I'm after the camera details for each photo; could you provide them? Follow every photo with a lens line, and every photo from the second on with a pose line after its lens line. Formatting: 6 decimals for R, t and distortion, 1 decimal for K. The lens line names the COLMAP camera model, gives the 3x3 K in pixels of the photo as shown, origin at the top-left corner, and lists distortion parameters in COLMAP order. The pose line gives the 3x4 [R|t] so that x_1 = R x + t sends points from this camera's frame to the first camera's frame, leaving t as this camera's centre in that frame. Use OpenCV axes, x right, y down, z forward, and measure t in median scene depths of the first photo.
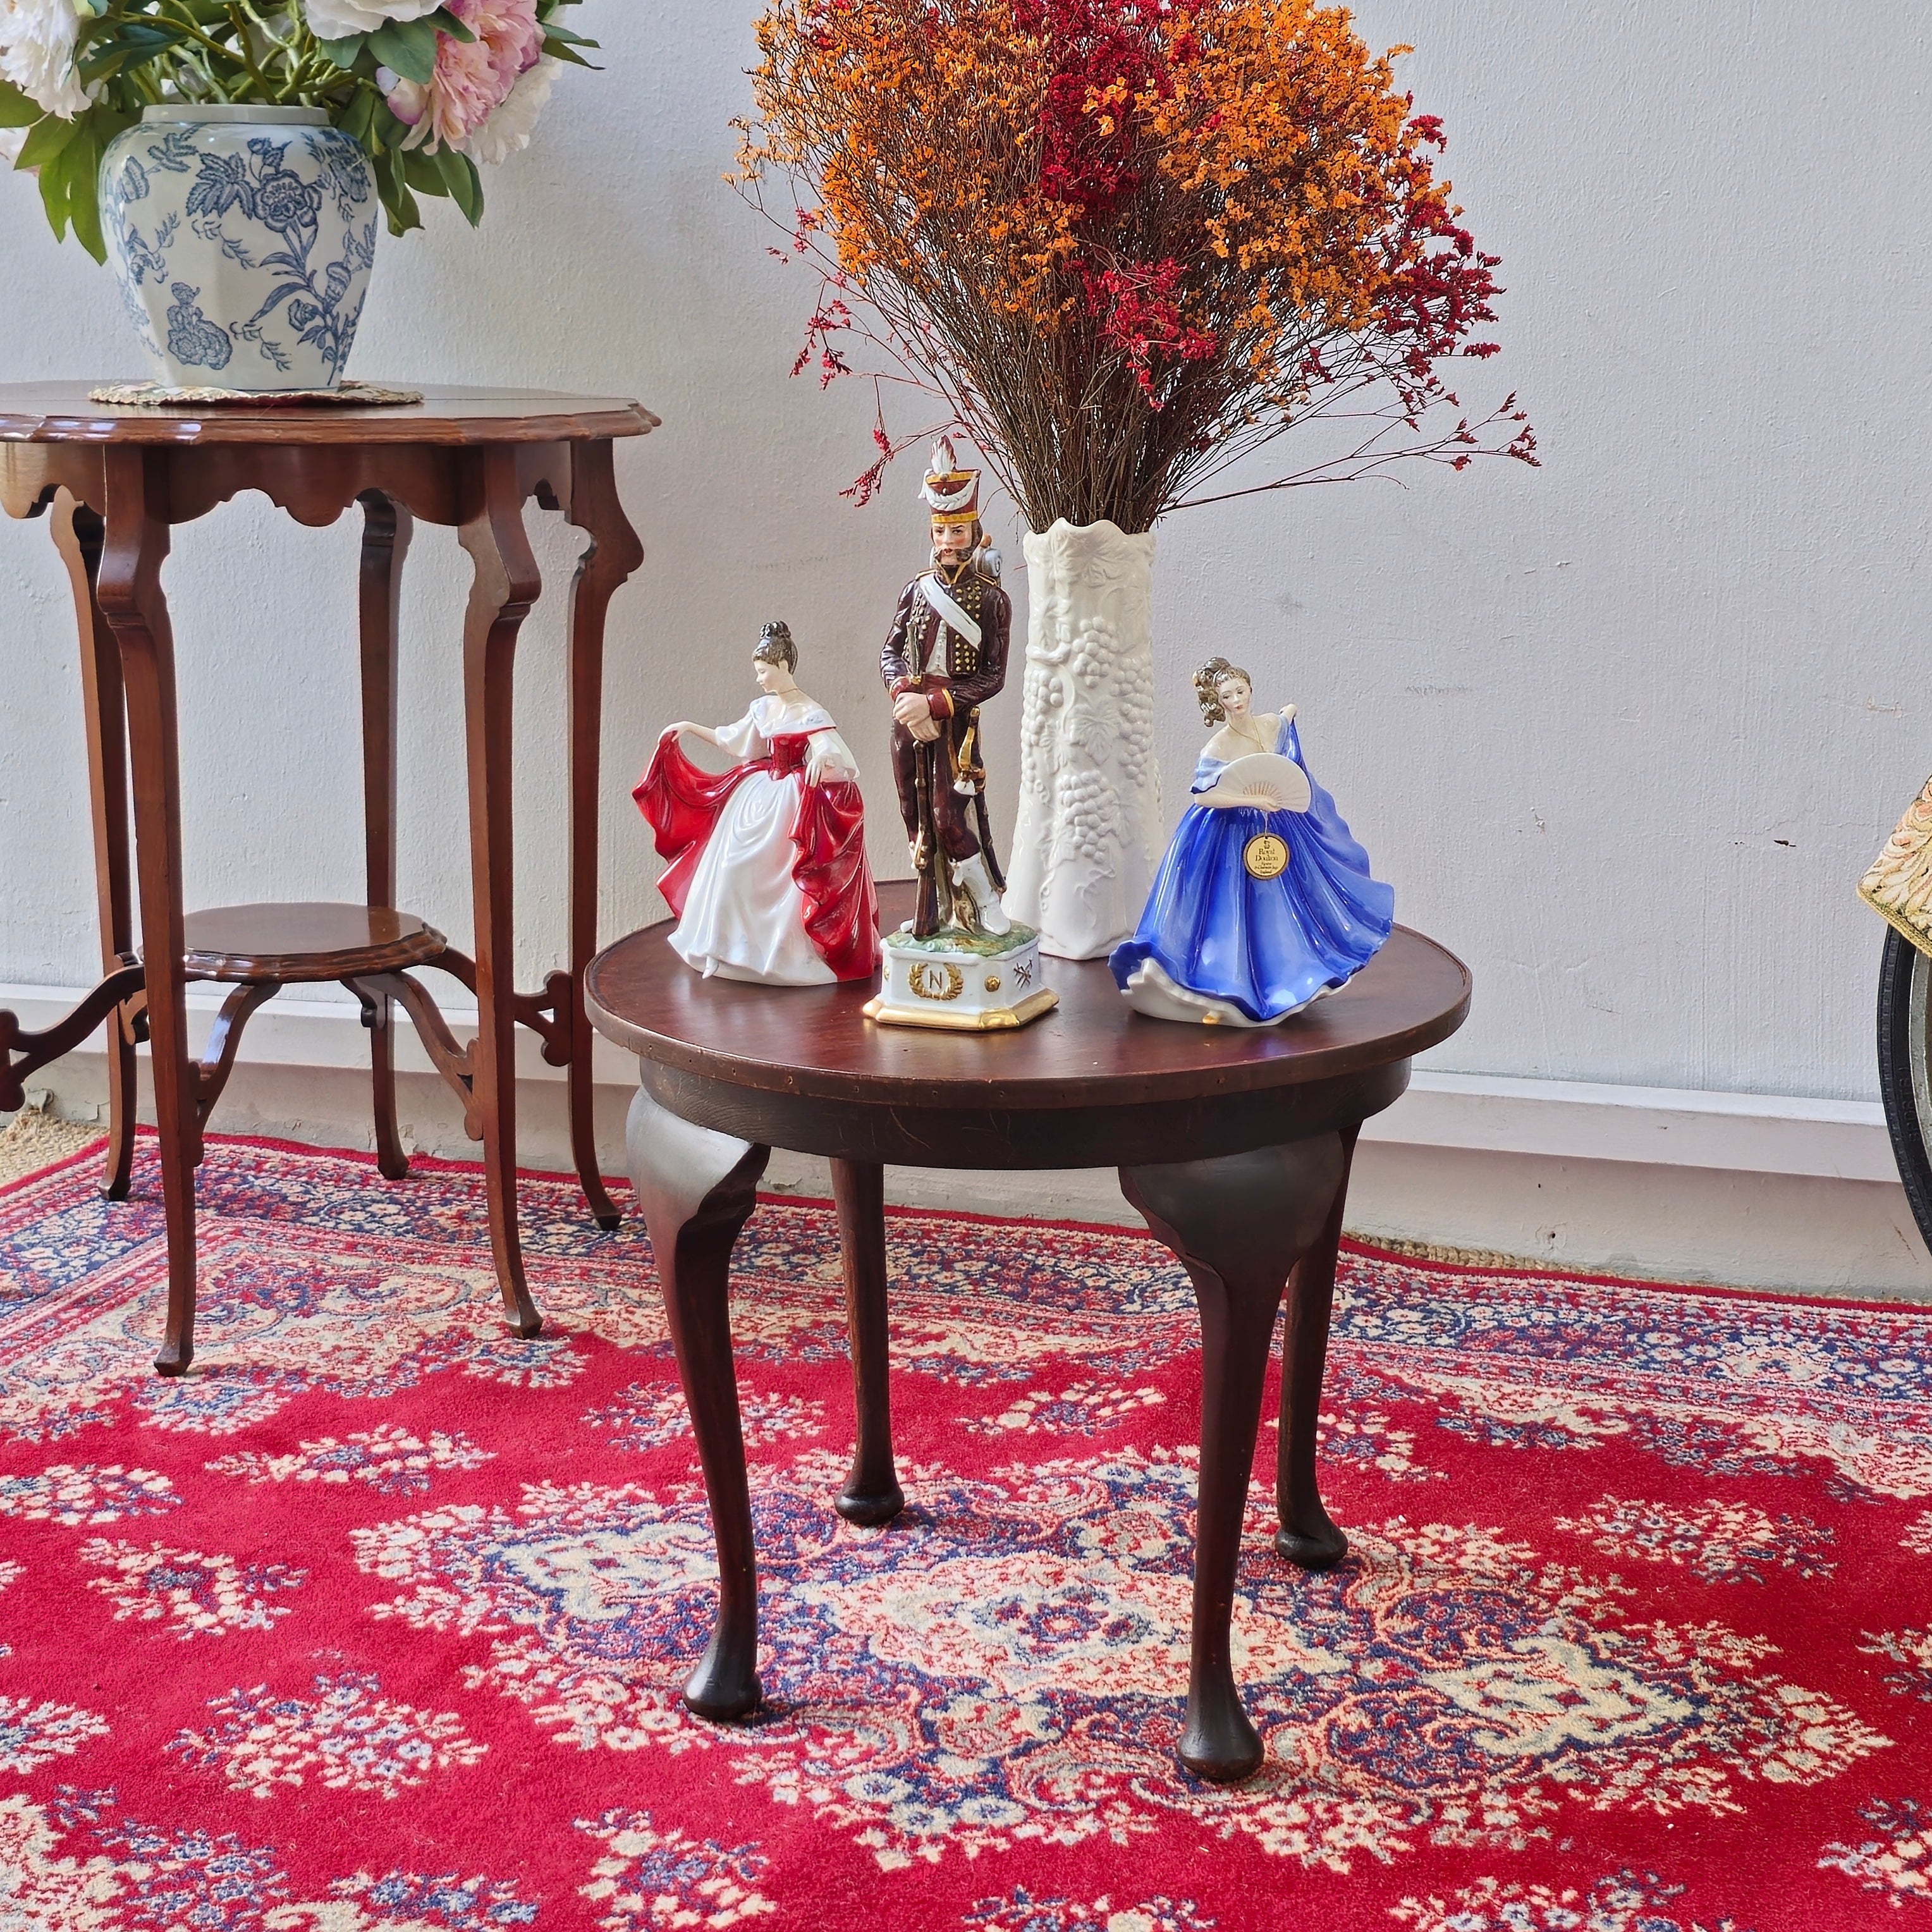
lens RADIAL K [[3336.4, 0, 922.9], [0, 3336.4, 972.1], [0, 0, 1]] dist [0.206959, -0.799291]
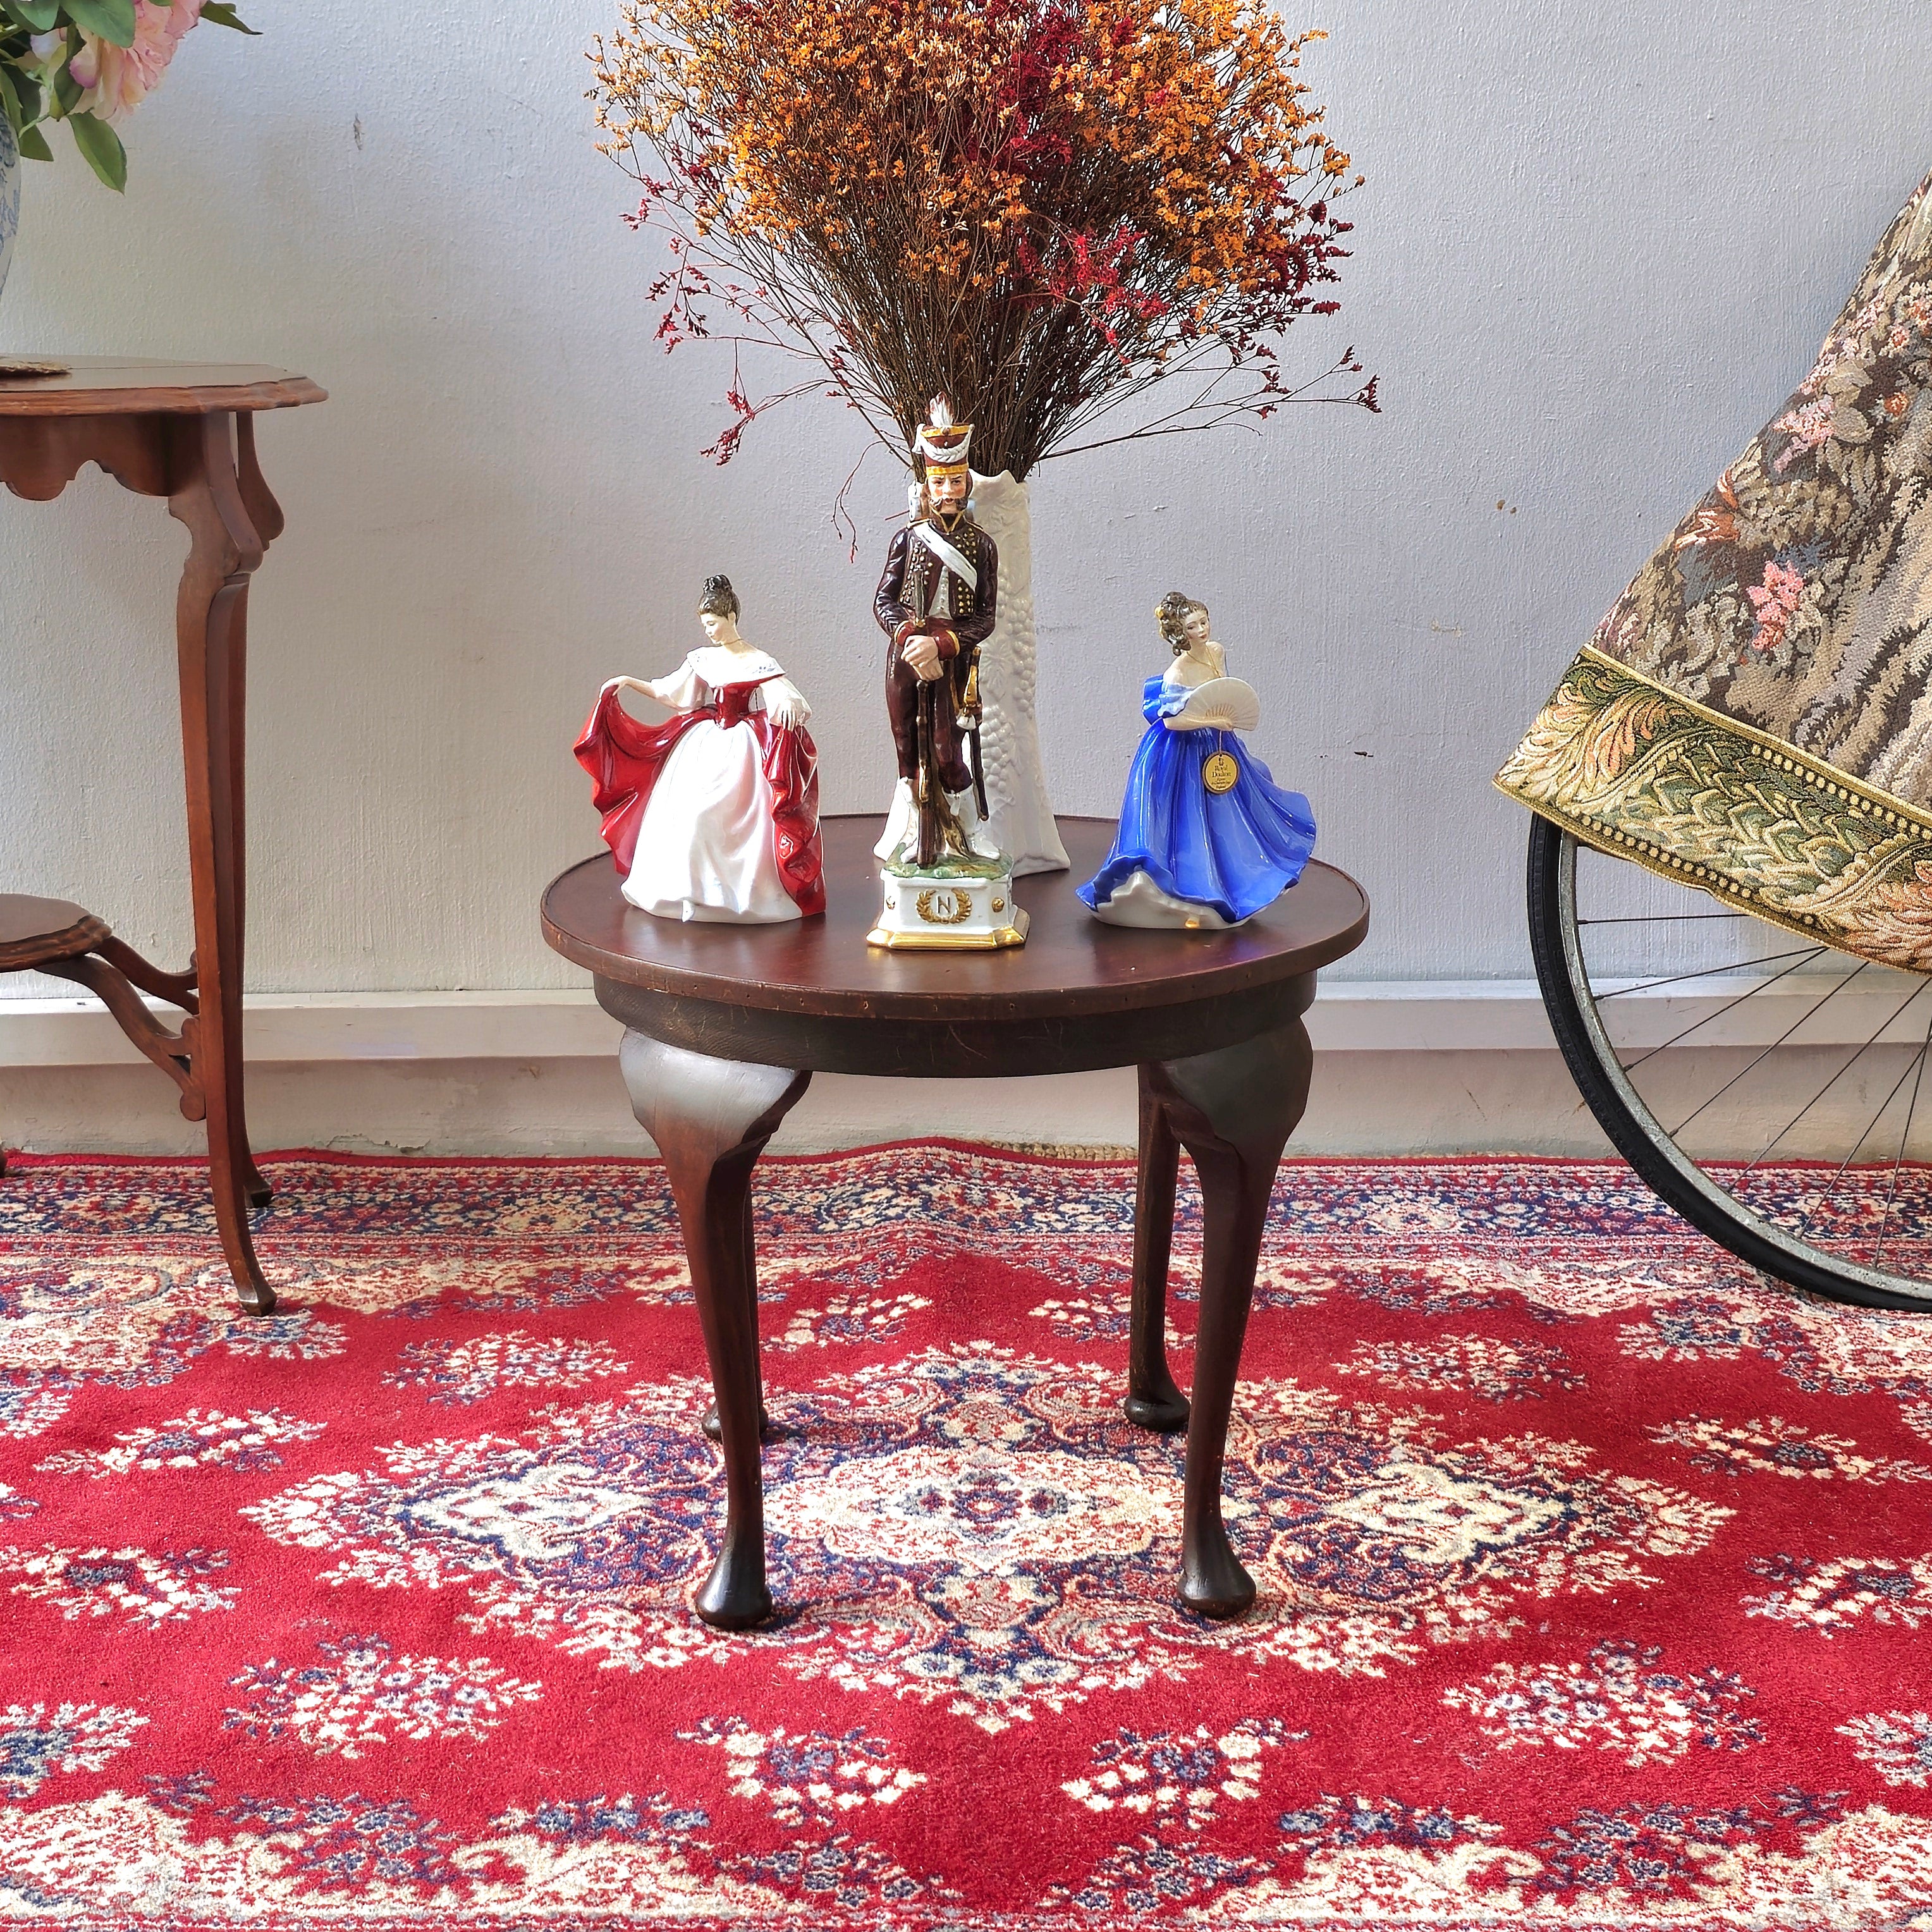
lens RADIAL K [[3336.4, 0, 922.9], [0, 3336.4, 972.1], [0, 0, 1]] dist [0.206959, -0.799291]
pose [[0.948124, -0.071704, 0.309709, -0.316931], [0.068703, 0.997424, 0.020601, 0.001228], [-0.310388, 0.001745, 0.950608, -0.009762]]
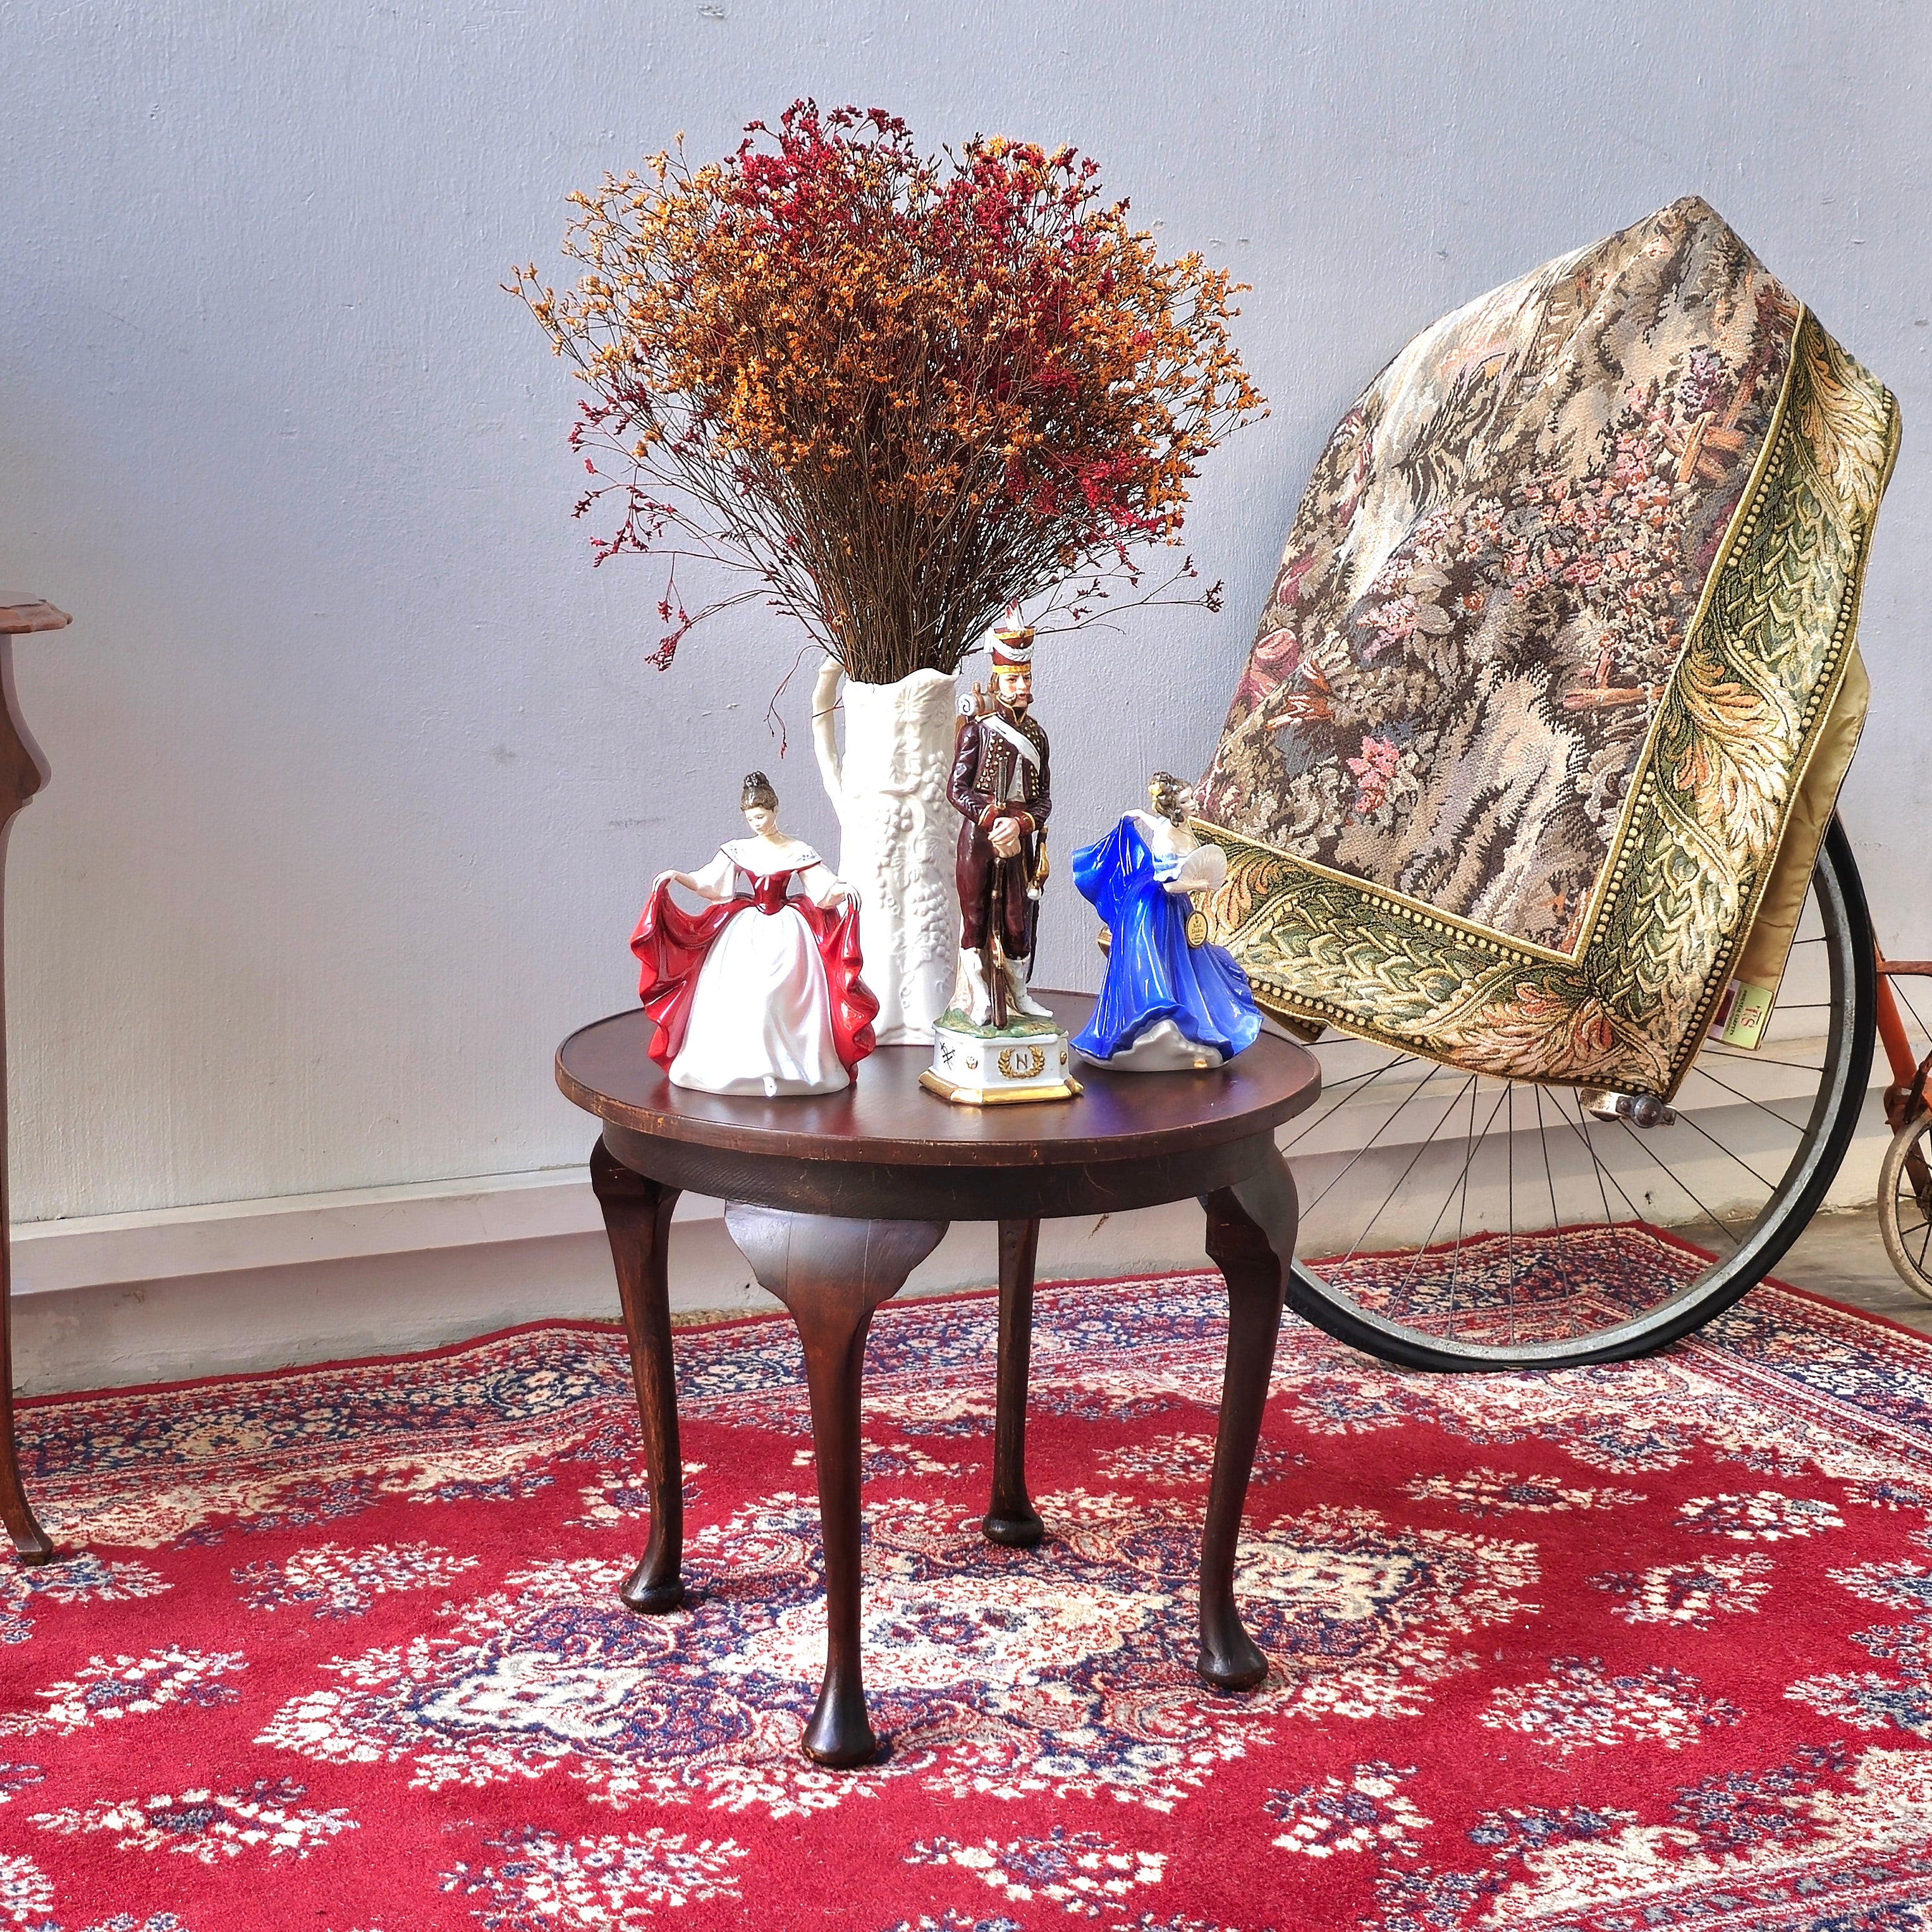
lens RADIAL K [[3336.4, 0, 922.9], [0, 3336.4, 972.1], [0, 0, 1]] dist [0.206959, -0.799291]
pose [[0.735480, -0.105255, 0.669321, -0.757540], [0.137472, 0.990495, 0.004702, -0.036832], [-0.663454, 0.088554, 0.742959, 0.146429]]
